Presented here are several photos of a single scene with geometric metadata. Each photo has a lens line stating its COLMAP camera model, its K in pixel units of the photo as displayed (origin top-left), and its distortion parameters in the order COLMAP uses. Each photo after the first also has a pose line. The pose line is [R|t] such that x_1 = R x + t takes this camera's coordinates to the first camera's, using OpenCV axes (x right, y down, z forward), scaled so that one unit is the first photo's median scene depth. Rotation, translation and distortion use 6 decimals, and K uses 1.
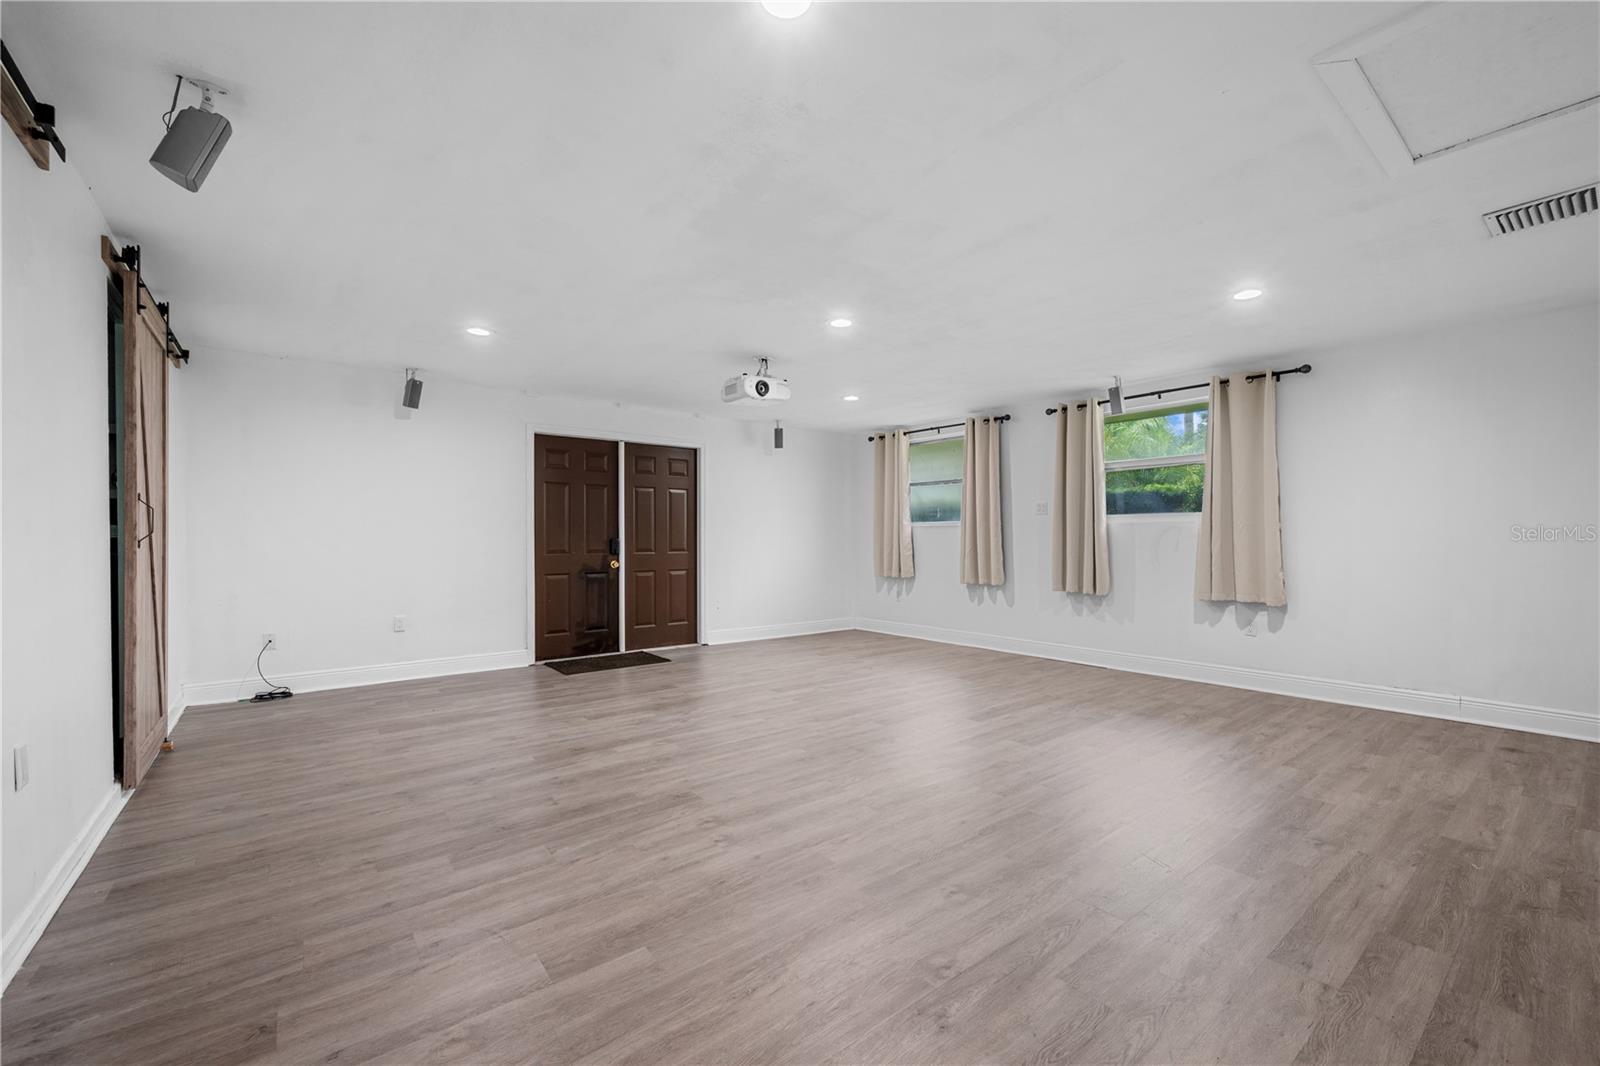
lens RADIAL K [[649.8, 0, 800.0], [0, 649.8, 533.0], [0, 0, 1]] dist [0.001014, -0.000177]
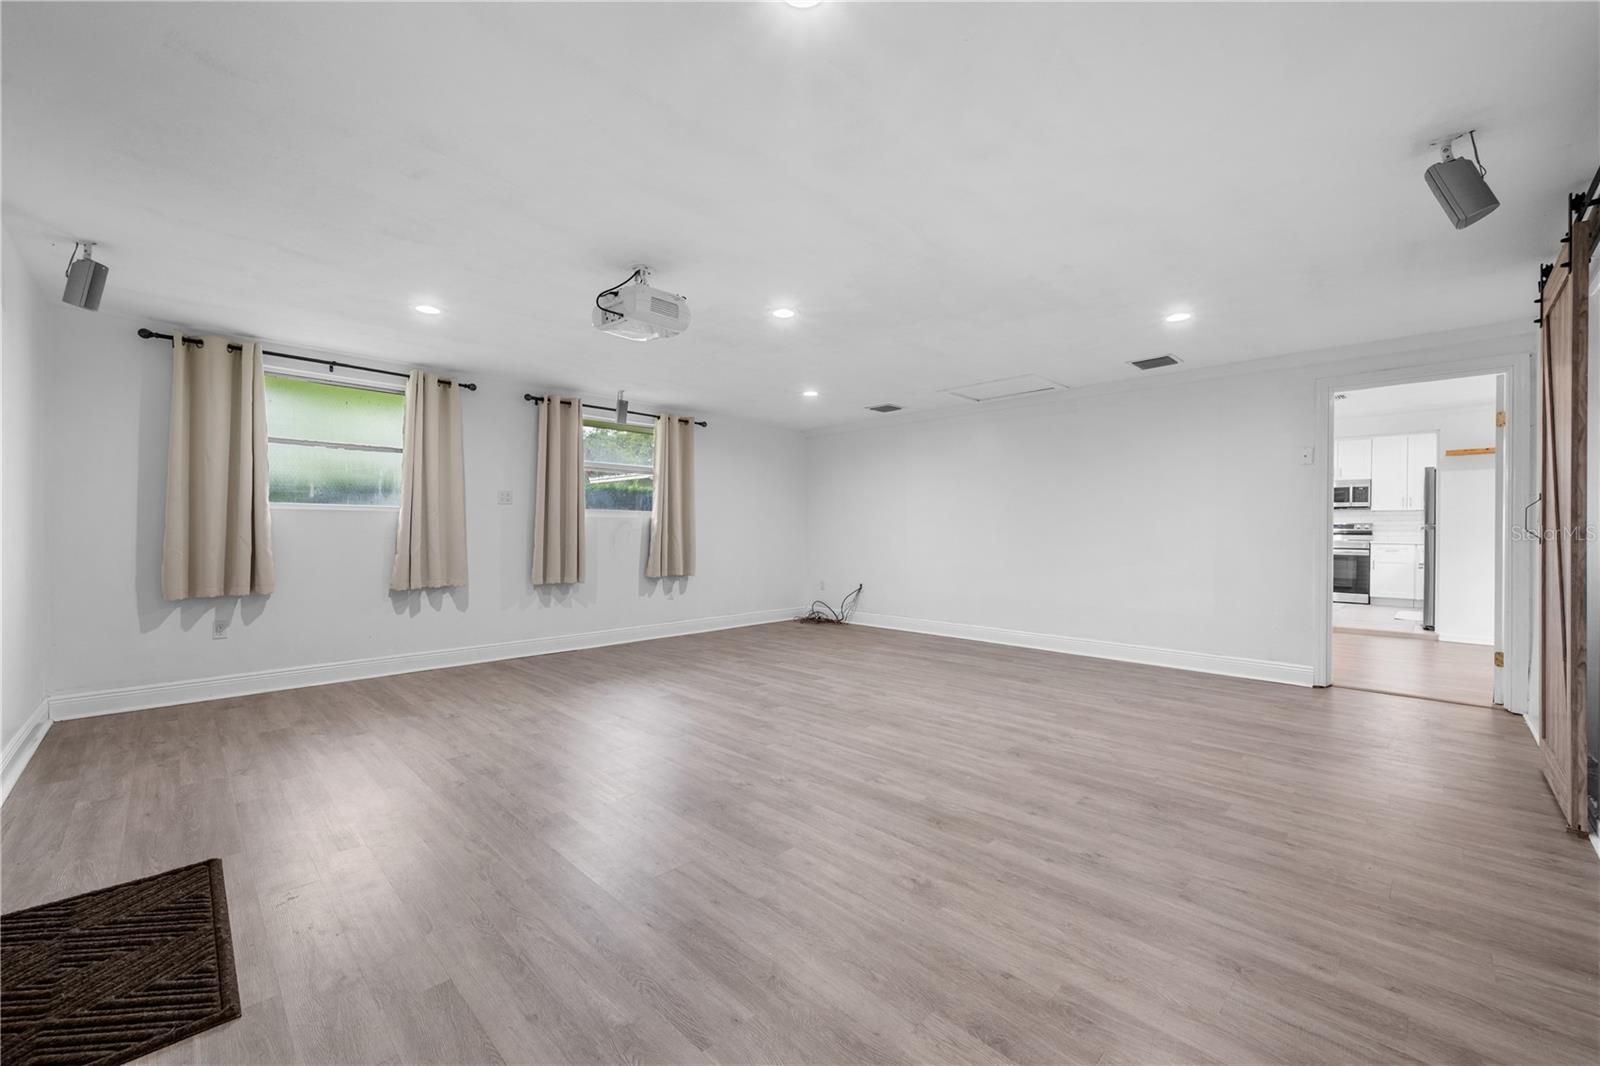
lens RADIAL K [[630.0, 0, 806.5], [0, 630.0, 532.8], [0, 0, 1]] dist [0.000073, 0.000349]
pose [[-0.125001, -0.000370, 0.992157, -0.957381], [-0.012108, 0.999926, -0.001152, 0.013497], [-0.992083, -0.012157, -0.124996, 1.161165]]
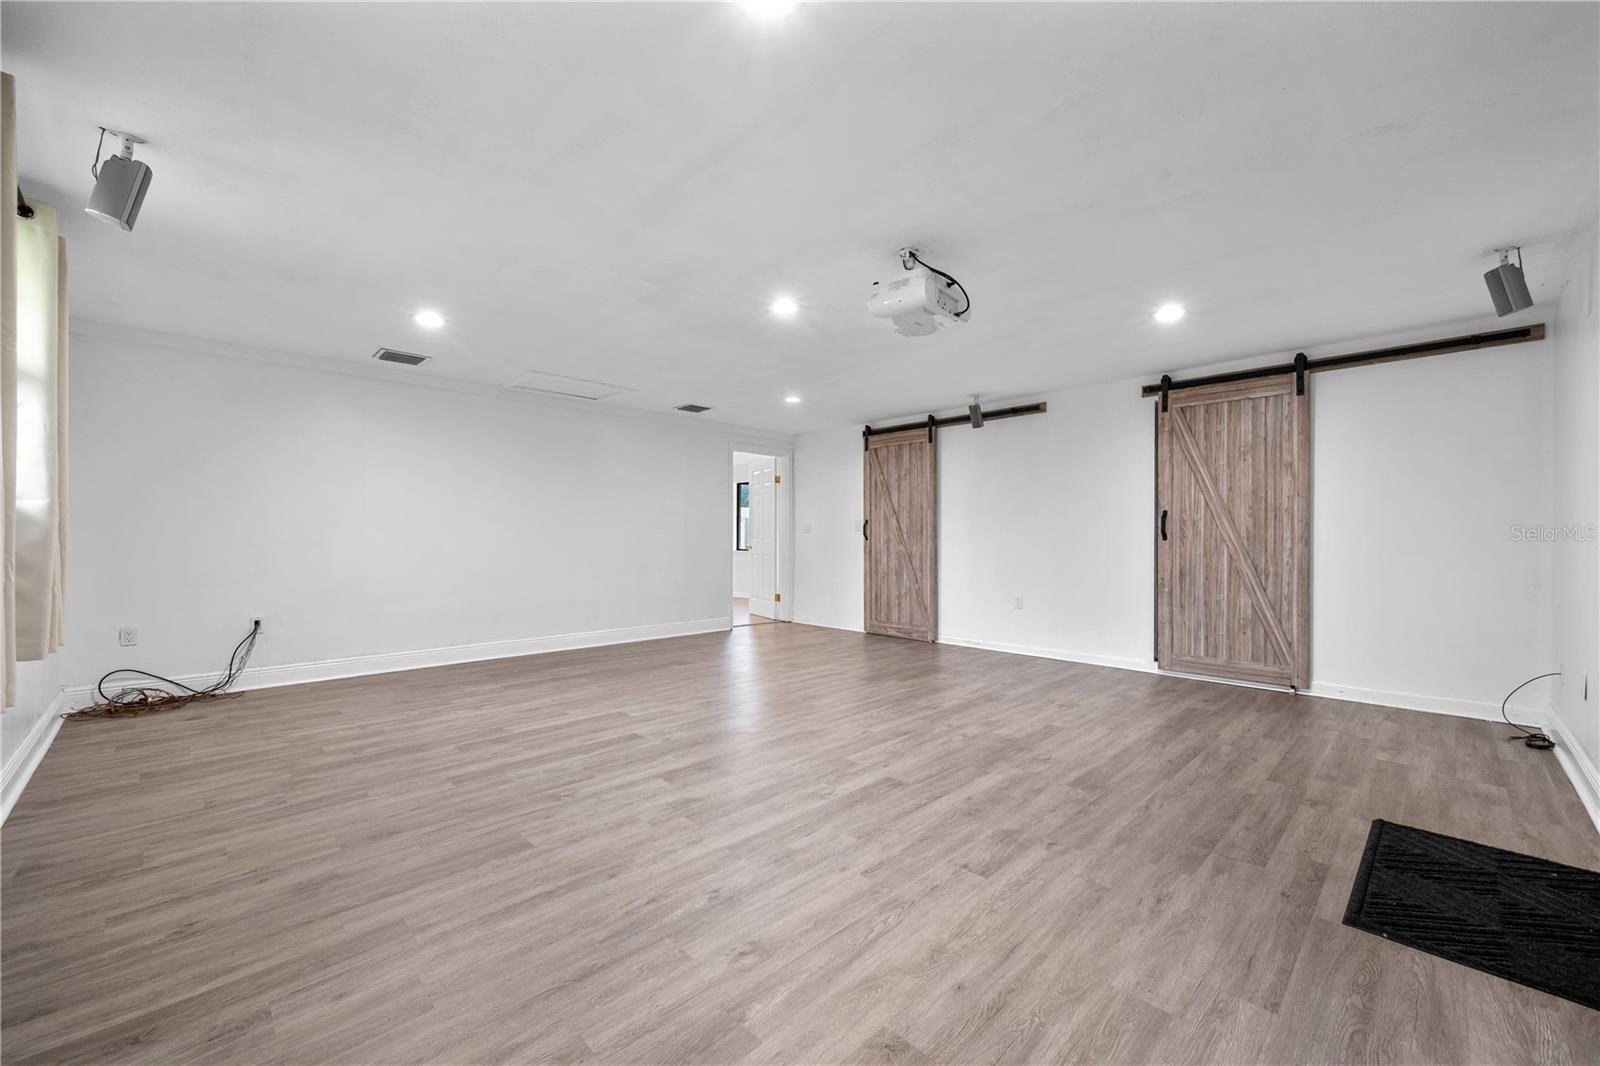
lens RADIAL K [[632.8, 0, 798.6], [0, 632.8, 527.4], [0, 0, 1]] dist [-0.001940, 0.000364]
pose [[-0.994577, -0.002143, -0.103979, 0.149817], [0.000447, 0.999690, -0.024878, 0.025998], [0.104000, -0.024789, -0.994268, 2.064477]]
